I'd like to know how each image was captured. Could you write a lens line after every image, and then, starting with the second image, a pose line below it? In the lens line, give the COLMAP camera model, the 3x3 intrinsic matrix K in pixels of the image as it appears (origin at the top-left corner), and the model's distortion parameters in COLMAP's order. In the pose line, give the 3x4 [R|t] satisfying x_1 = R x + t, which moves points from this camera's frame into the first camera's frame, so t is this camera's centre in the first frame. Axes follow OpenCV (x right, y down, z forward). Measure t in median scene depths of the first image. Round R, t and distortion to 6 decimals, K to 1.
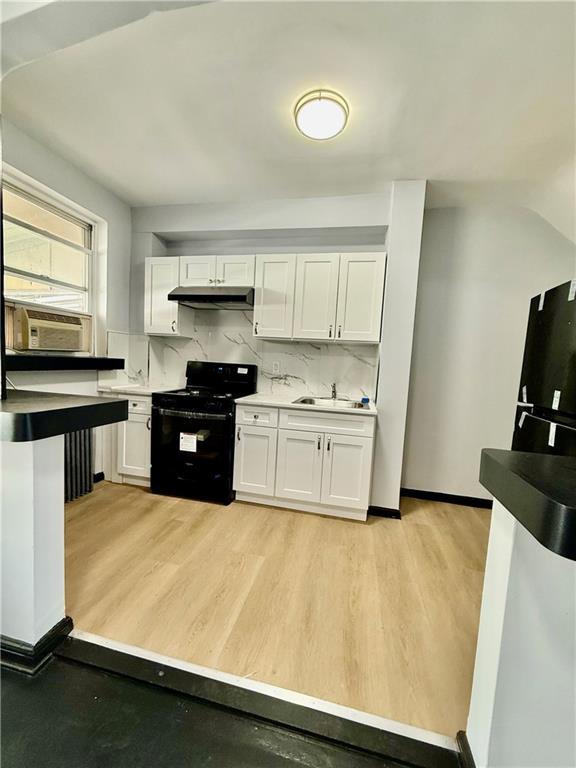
lens RADIAL K [[304.9, 0, 289.2], [0, 304.9, 383.0], [0, 0, 1]] dist [-0.001780, 0.000192]
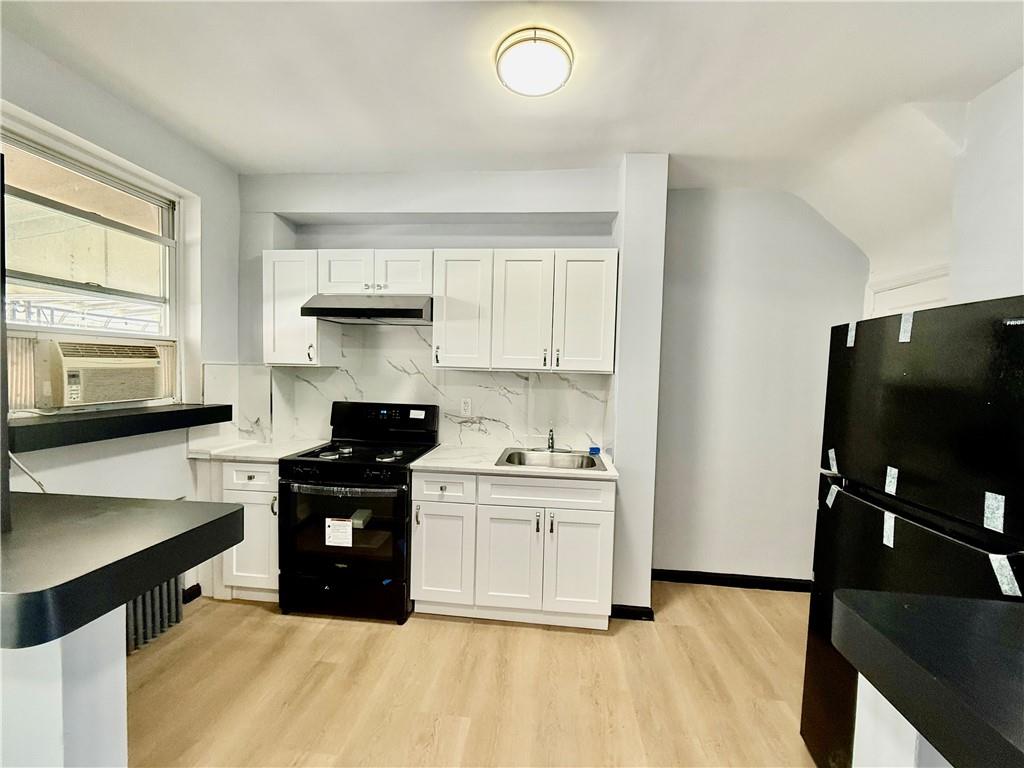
lens RADIAL K [[406.5, 0, 514.0], [0, 406.5, 385.6], [0, 0, 1]] dist [-0.001780, 0.000192]
pose [[0.992498, -0.032745, 0.117795, -0.050010], [0.036148, 0.998985, -0.026872, -0.085041], [-0.116796, 0.030928, 0.992674, 0.077570]]
